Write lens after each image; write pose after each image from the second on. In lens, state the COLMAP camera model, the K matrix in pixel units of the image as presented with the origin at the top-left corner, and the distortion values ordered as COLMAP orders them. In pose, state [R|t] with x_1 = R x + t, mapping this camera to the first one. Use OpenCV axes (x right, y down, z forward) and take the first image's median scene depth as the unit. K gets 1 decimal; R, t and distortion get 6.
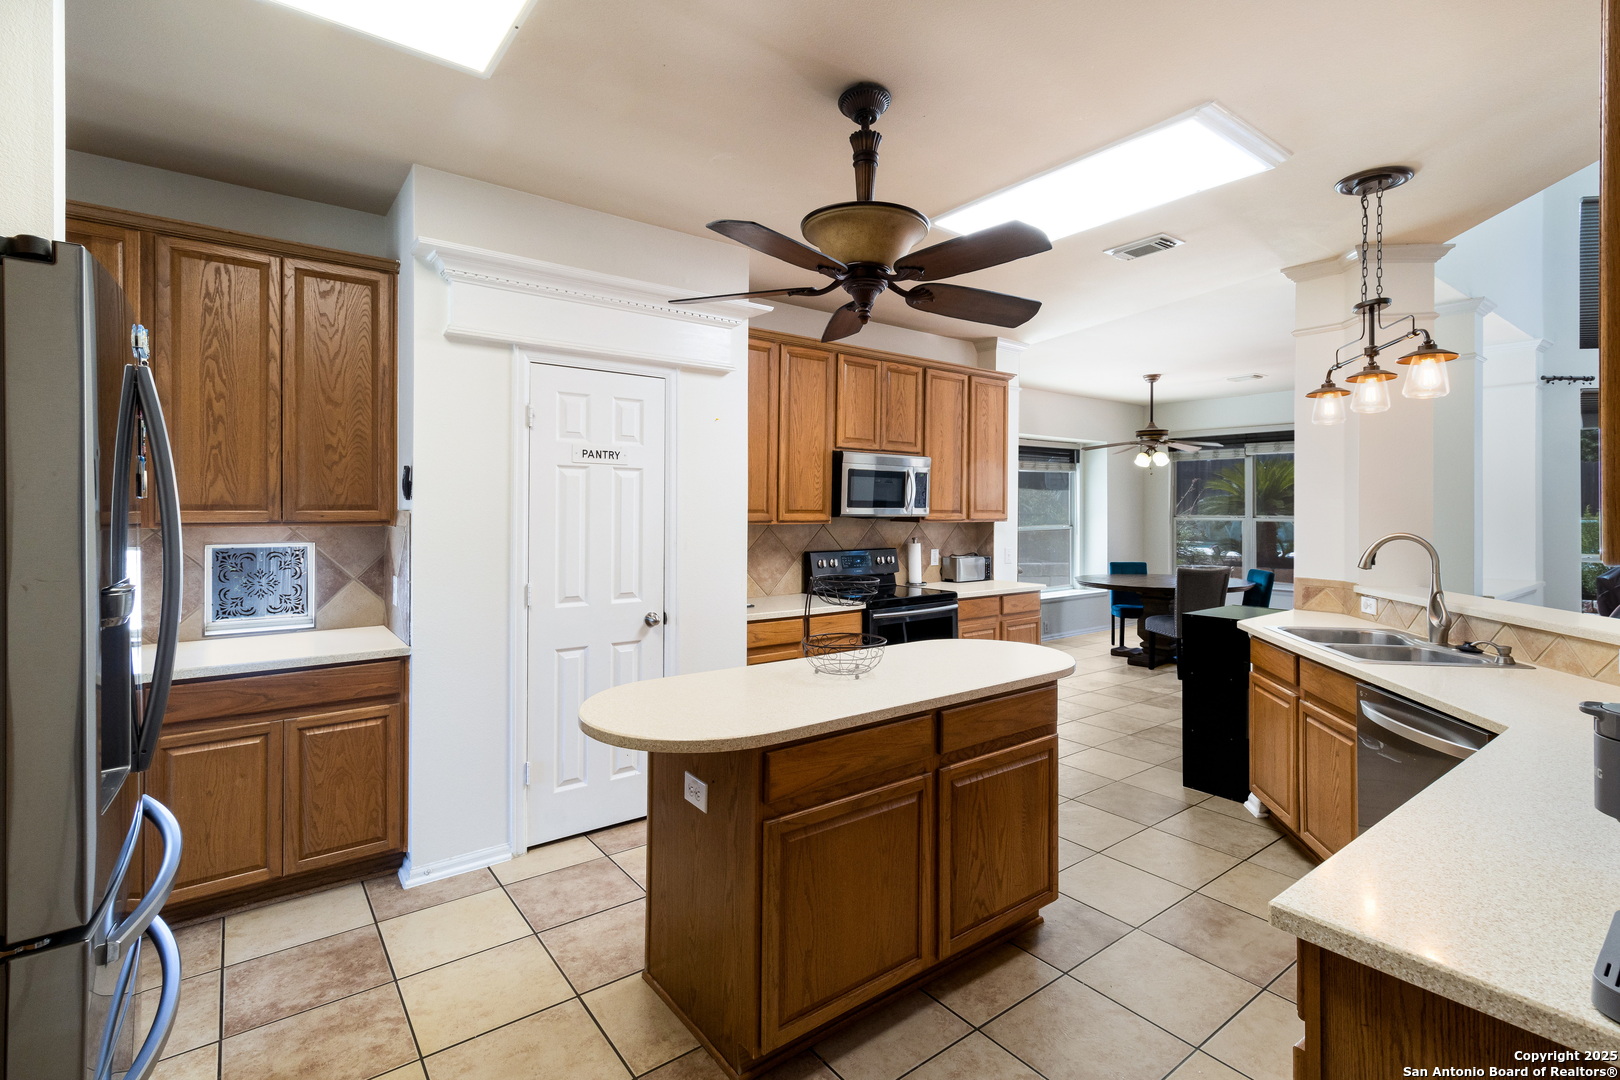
lens RADIAL K [[753.7, 0, 834.2], [0, 753.7, 513.0], [0, 0, 1]] dist [0.018142, 0.000318]
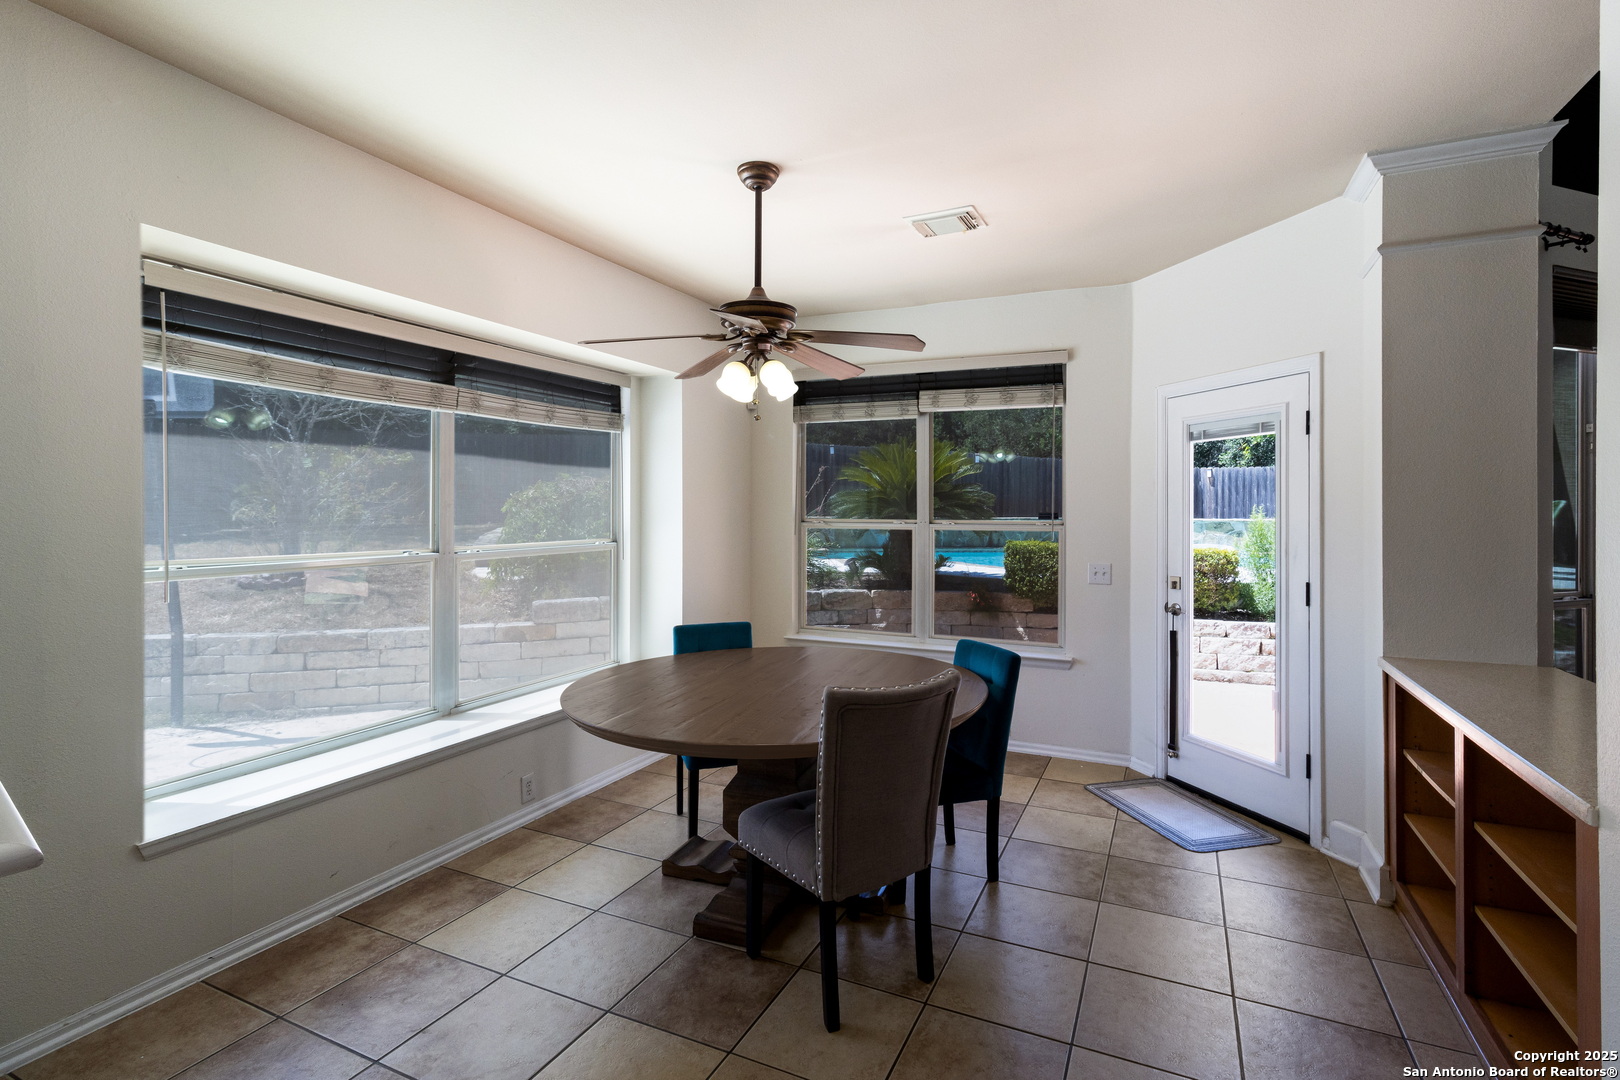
lens RADIAL K [[753.7, 0, 837.7], [0, 753.7, 515.0], [0, 0, 1]] dist [0.018142, 0.000318]
pose [[0.886238, 0.000216, 0.463230, 0.225892], [-0.002243, 0.999990, 0.003823, -0.002207], [-0.463225, -0.004427, 0.886230, 0.520515]]
